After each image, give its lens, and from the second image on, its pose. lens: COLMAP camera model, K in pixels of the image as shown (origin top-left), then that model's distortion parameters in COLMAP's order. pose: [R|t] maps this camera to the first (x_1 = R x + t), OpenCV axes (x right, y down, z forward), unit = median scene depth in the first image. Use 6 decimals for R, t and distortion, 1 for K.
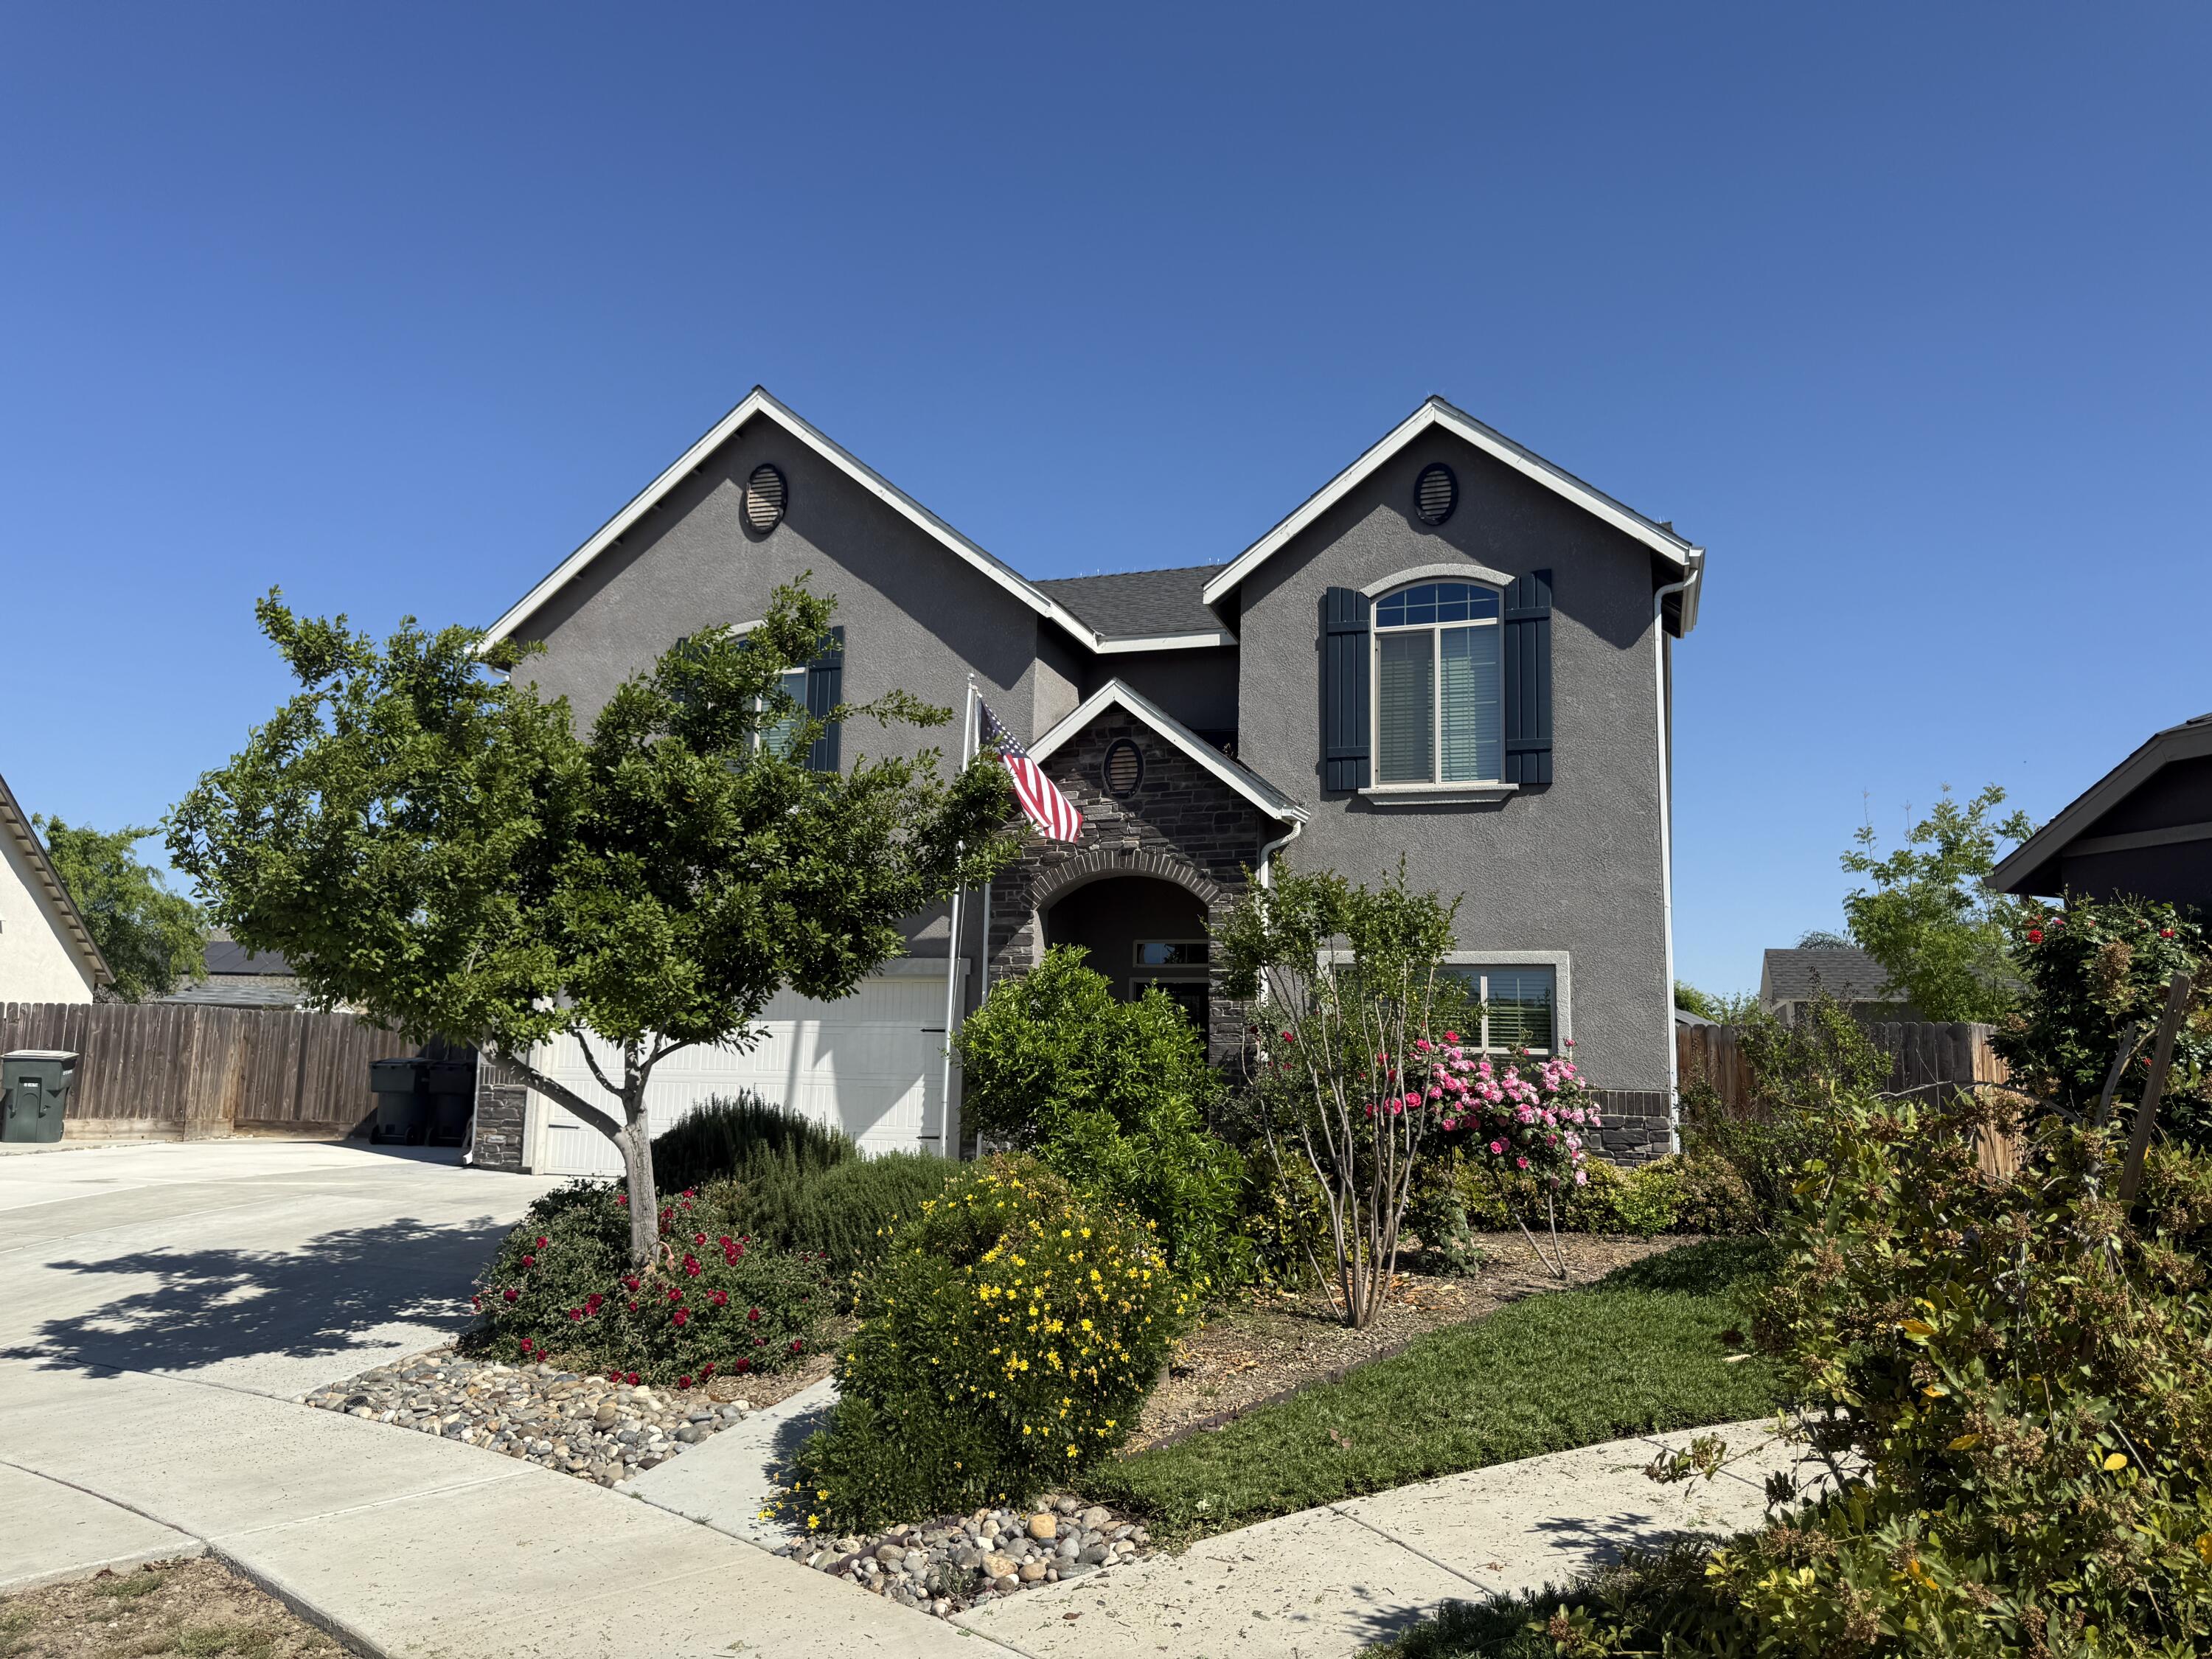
lens RADIAL K [[1586.2, 0, 1107.3], [0, 1586.2, 831.3], [0, 0, 1]] dist [0.004027, 0.000488]
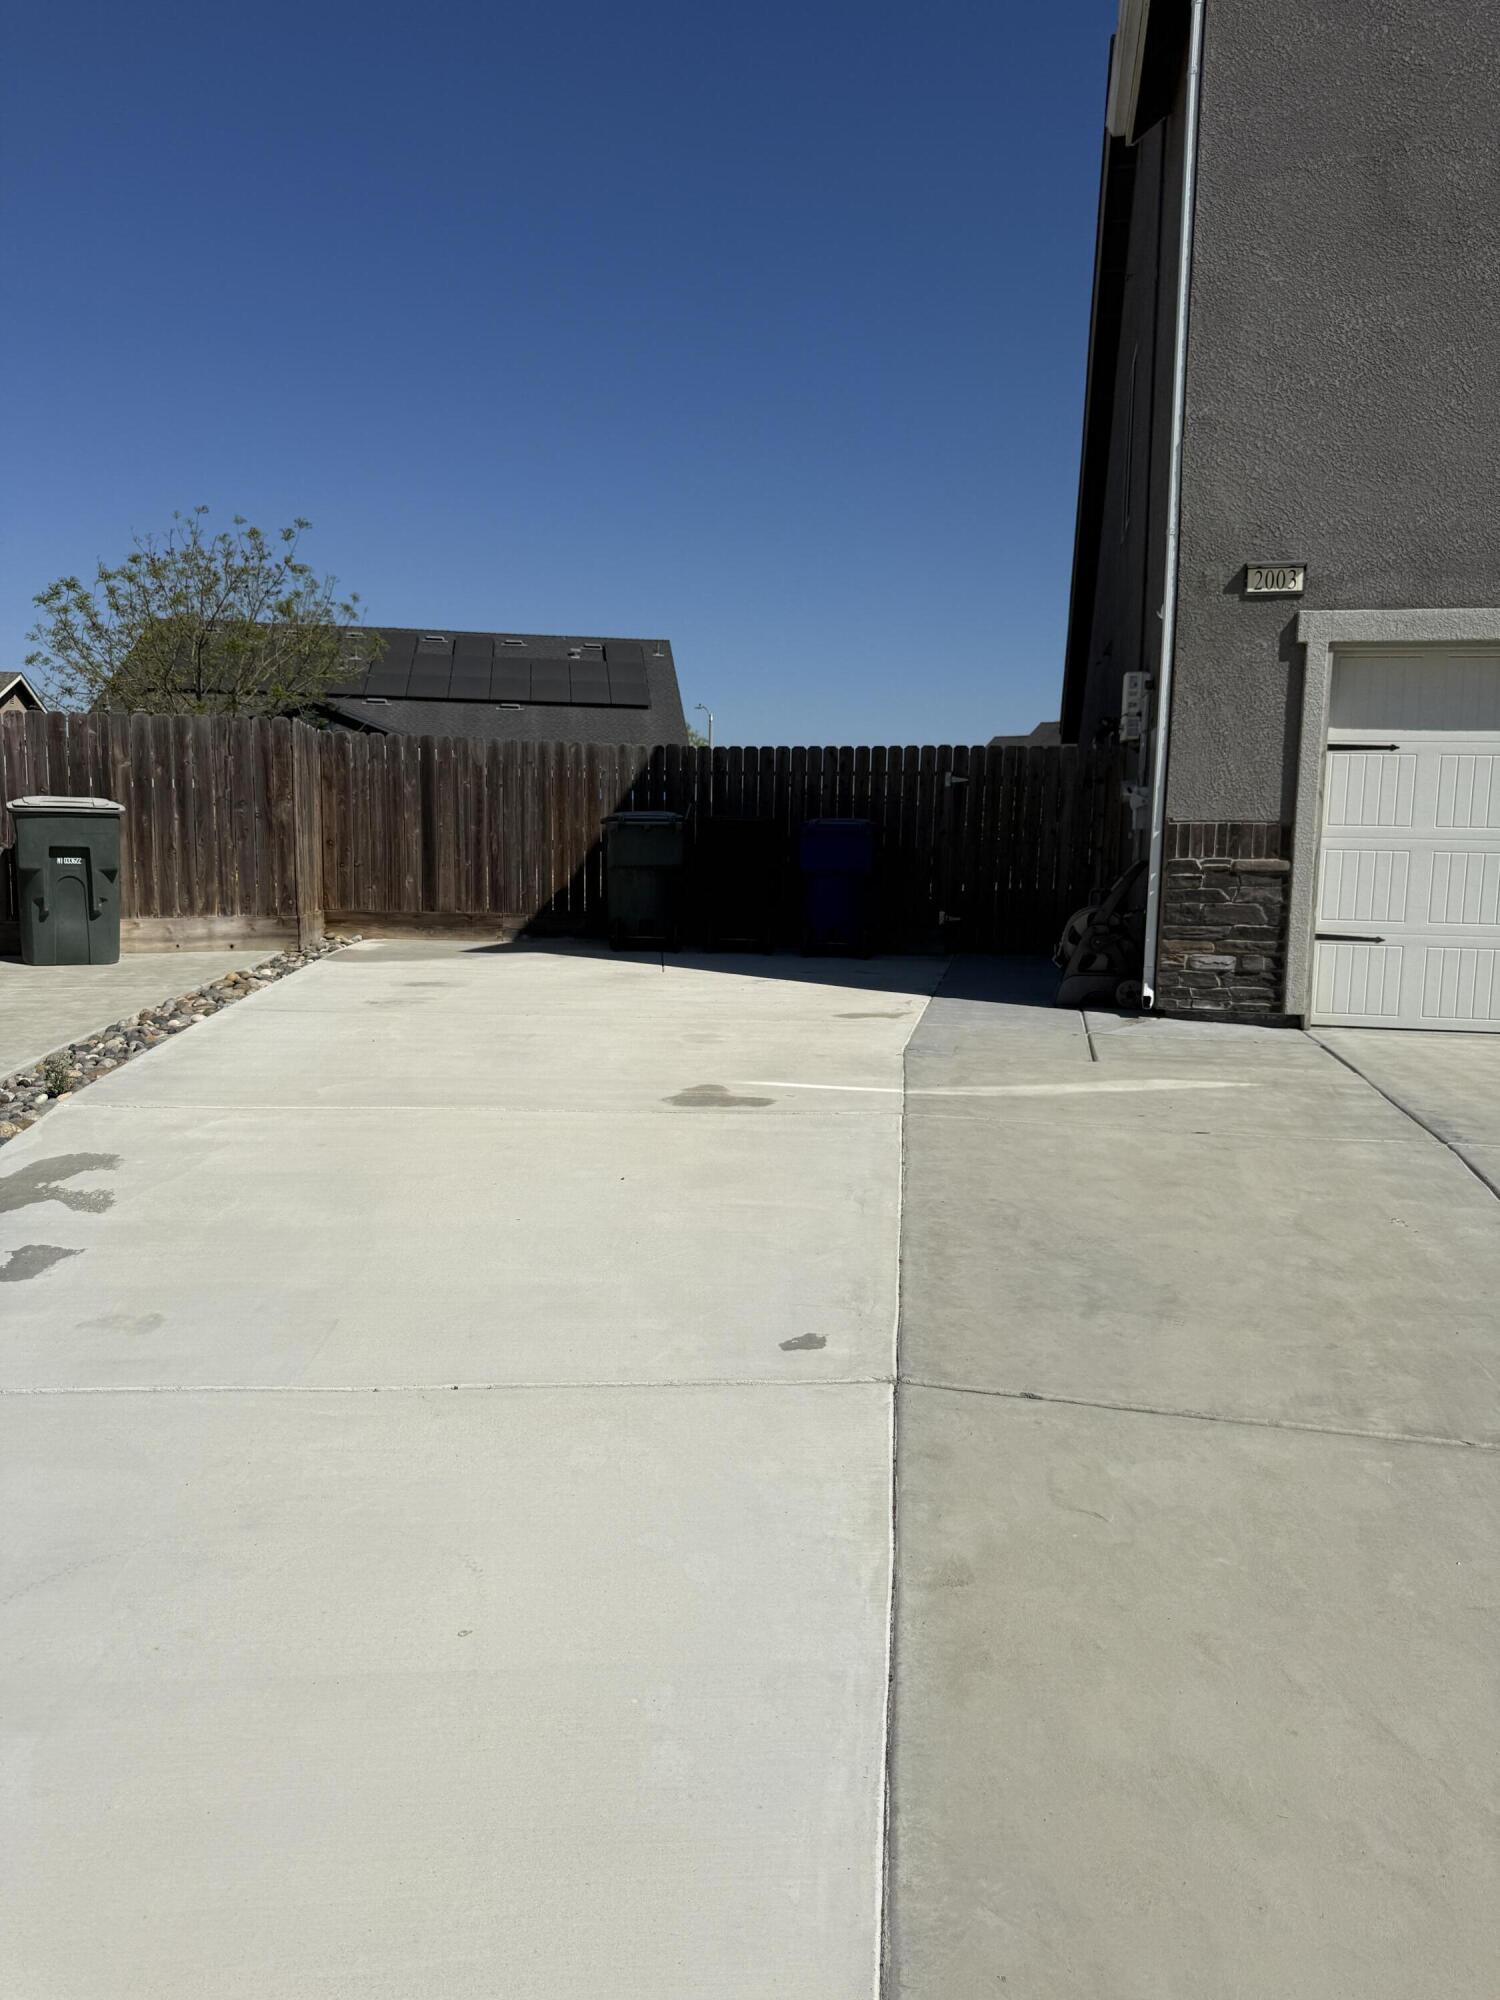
lens RADIAL K [[1434.2, 0, 752.1], [0, 1434.2, 1003.1], [0, 0, 1]] dist [0.004027, 0.000488]
pose [[0.988705, -0.022322, 0.148204, -0.495881], [-0.018560, 0.962999, 0.268864, 0.067318], [-0.148722, -0.268578, 0.951708, 0.464562]]
